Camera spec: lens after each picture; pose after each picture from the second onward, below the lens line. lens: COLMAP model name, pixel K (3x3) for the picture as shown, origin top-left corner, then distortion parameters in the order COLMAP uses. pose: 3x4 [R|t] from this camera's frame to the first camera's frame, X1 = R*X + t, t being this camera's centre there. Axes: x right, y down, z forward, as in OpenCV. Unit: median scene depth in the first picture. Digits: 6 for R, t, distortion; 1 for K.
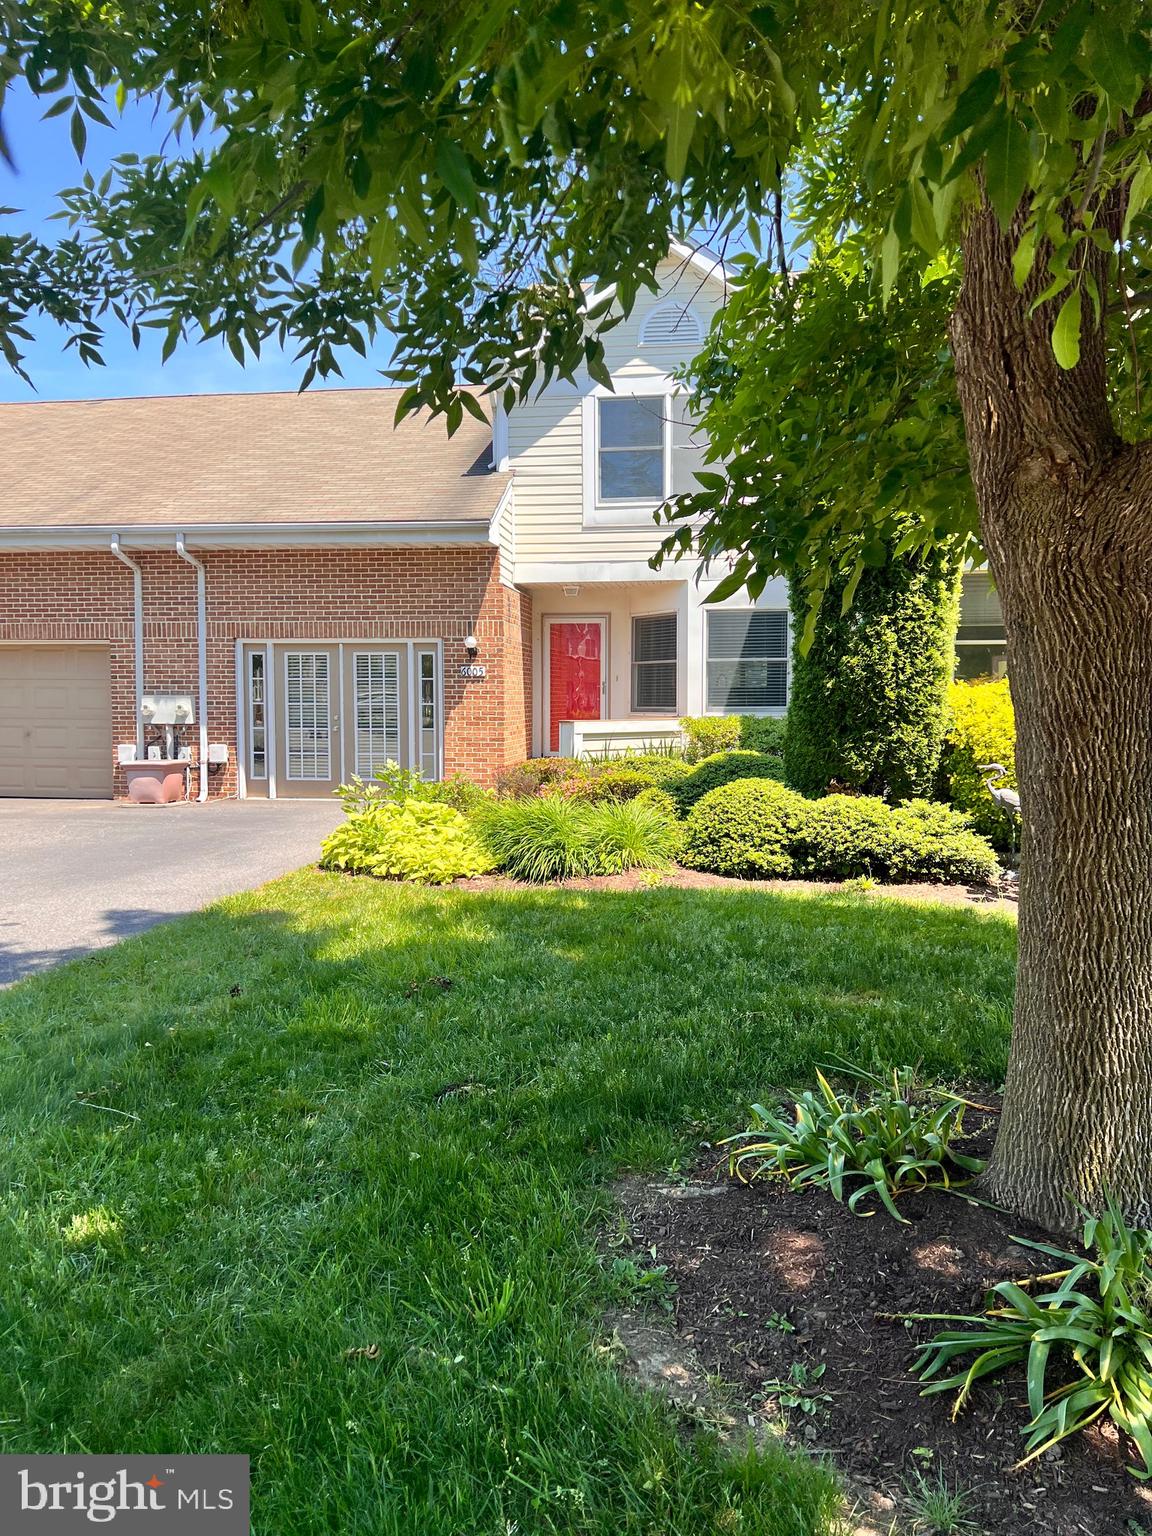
lens RADIAL K [[1151.6, 0, 586.9], [0, 1151.6, 776.6], [0, 0, 1]] dist [0.074501, -0.092249]
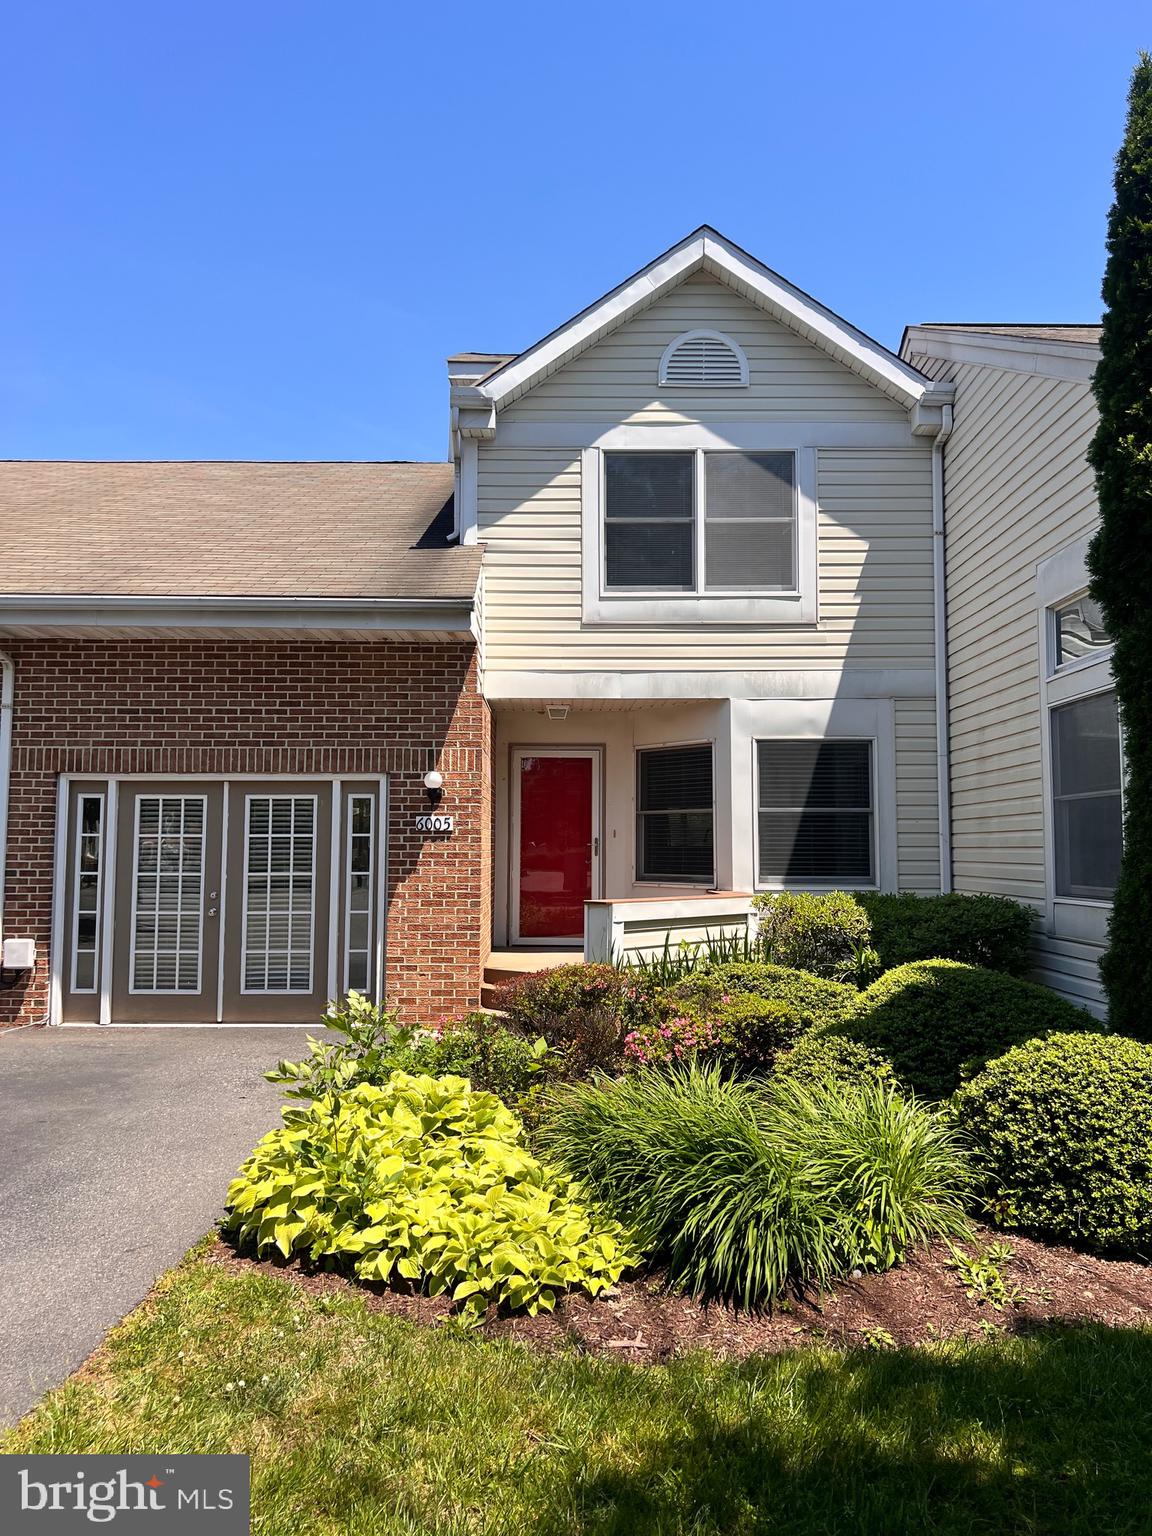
lens RADIAL K [[1151.6, 0, 582.0], [0, 1151.6, 765.1], [0, 0, 1]] dist [0.074501, -0.092249]
pose [[0.990532, 0.011987, 0.136760, -0.104266], [0.007204, 0.990270, -0.138975, -0.031654], [-0.137095, 0.138644, 0.980807, 0.328348]]
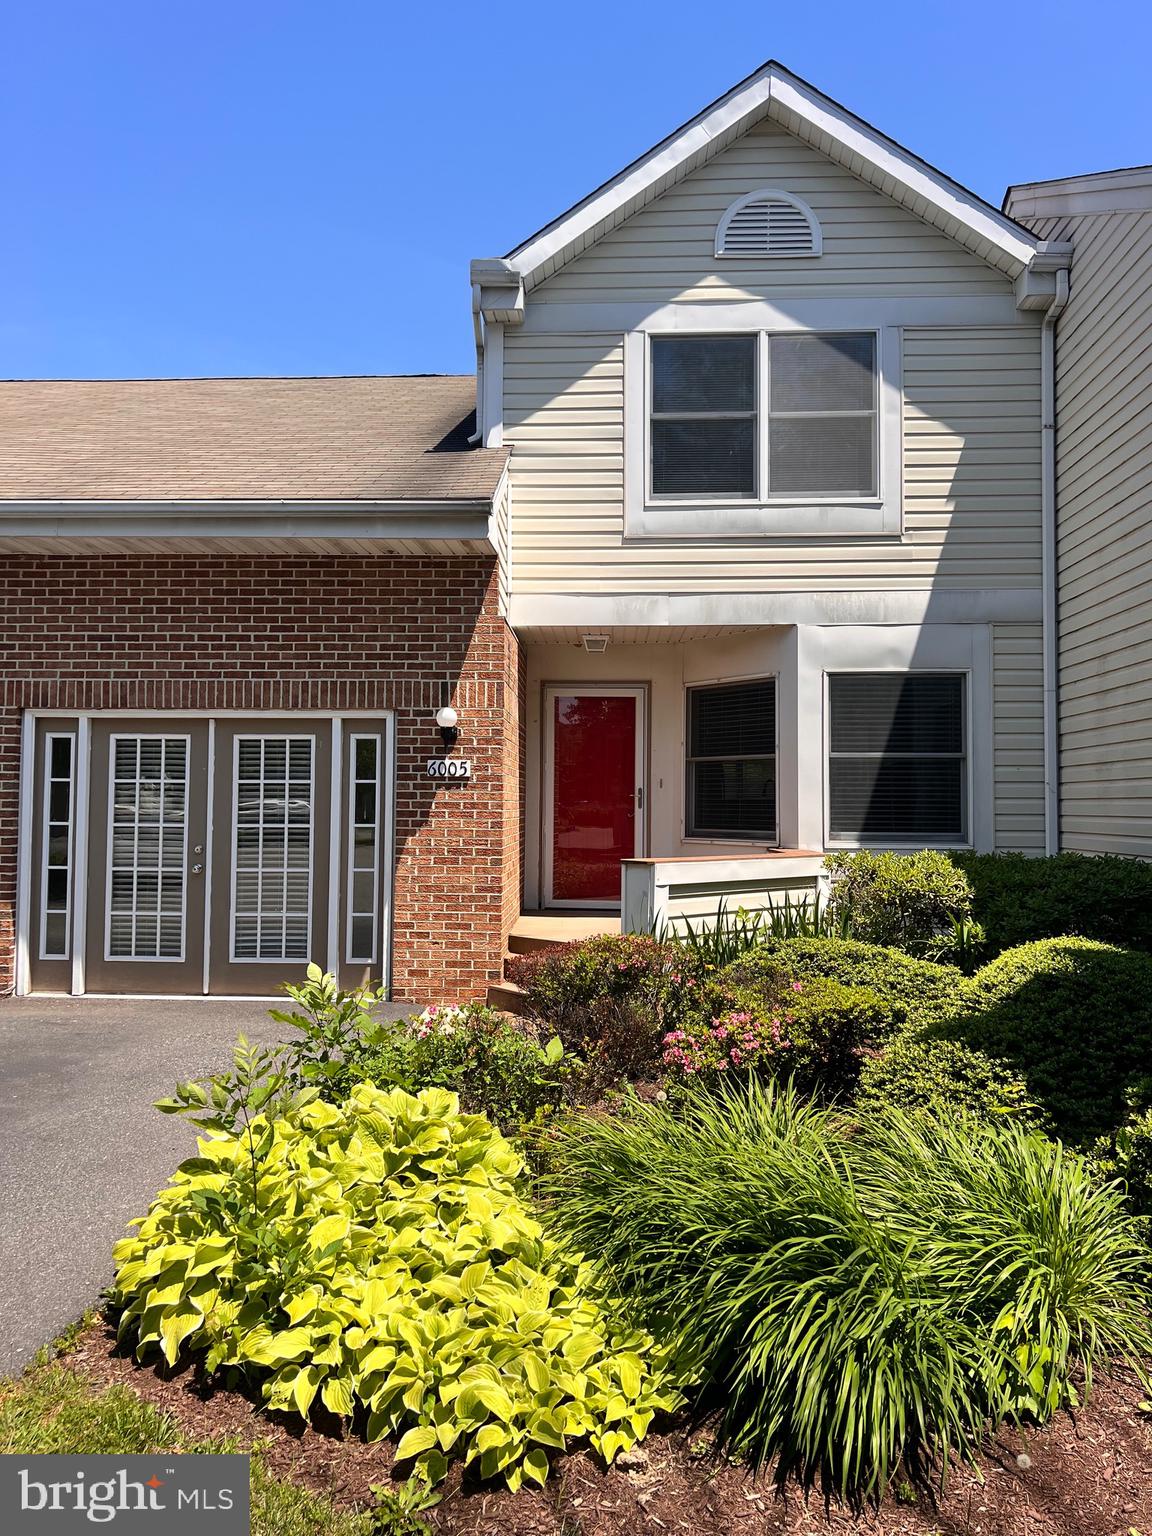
lens RADIAL K [[1151.6, 0, 572.9], [0, 1151.6, 760.3], [0, 0, 1]] dist [0.074501, -0.092249]
pose [[0.996505, 0.009847, 0.082949, -0.083773], [-0.000989, 0.994349, -0.106154, -0.034643], [-0.083526, 0.105701, 0.990884, 0.424588]]
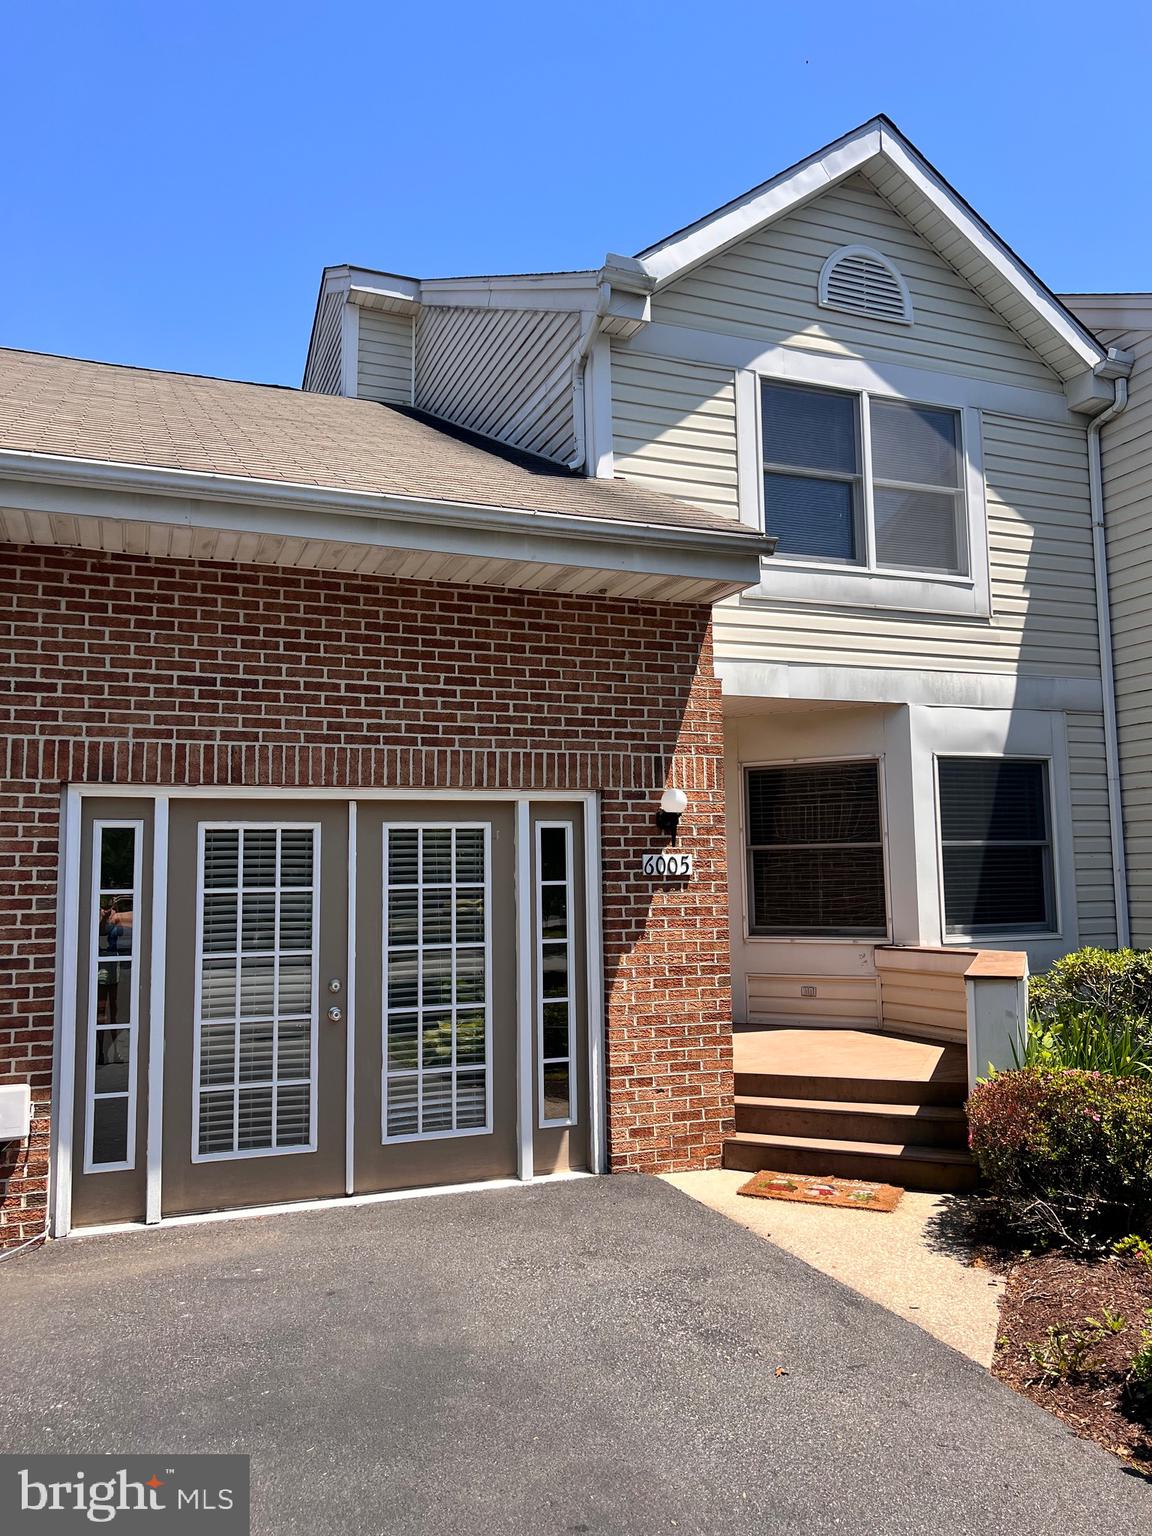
lens RADIAL K [[1151.6, 0, 571.5], [0, 1151.6, 771.3], [0, 0, 1]] dist [0.074501, -0.092249]
pose [[0.869048, 0.032657, 0.493649, -0.351646], [0.049604, 0.987039, -0.152622, -0.059794], [-0.492235, 0.157123, 0.856164, 0.616118]]
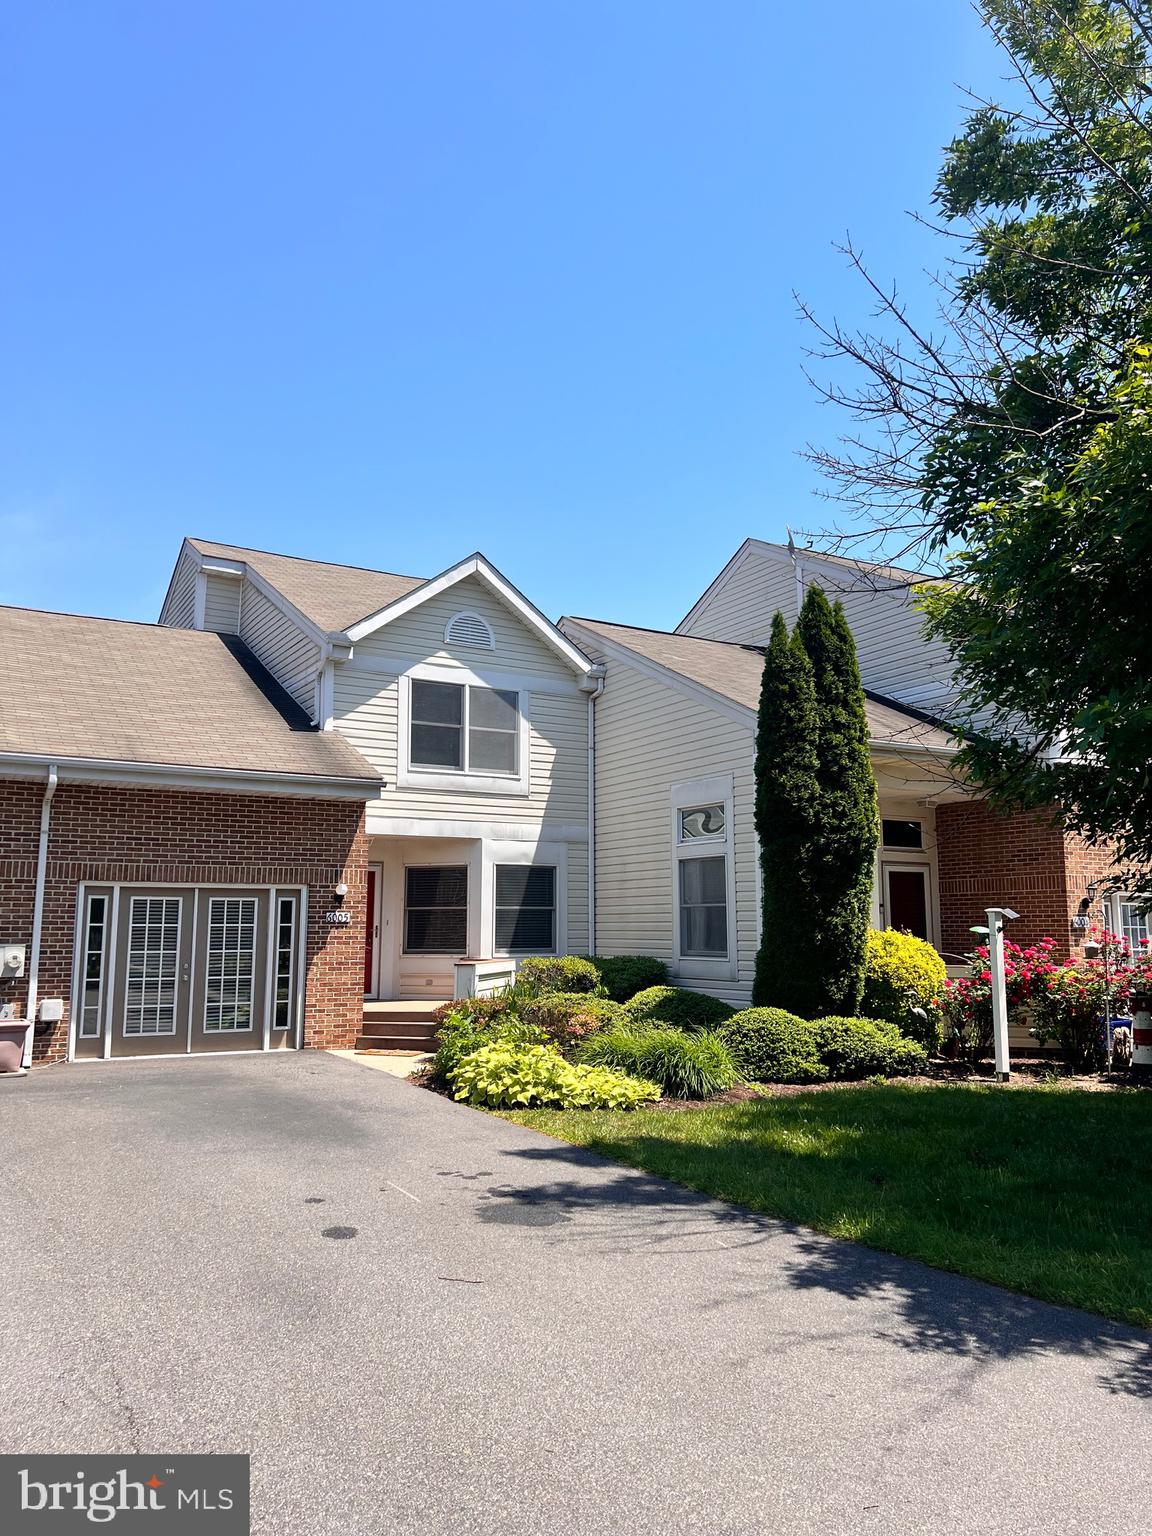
lens RADIAL K [[1151.6, 0, 573.5], [0, 1151.6, 768.1], [0, 0, 1]] dist [0.074501, -0.092249]
pose [[0.785628, 0.086667, 0.612599, -0.575651], [0.040372, 0.980849, -0.190540, -0.015801], [-0.617380, 0.174426, 0.767084, 0.041964]]
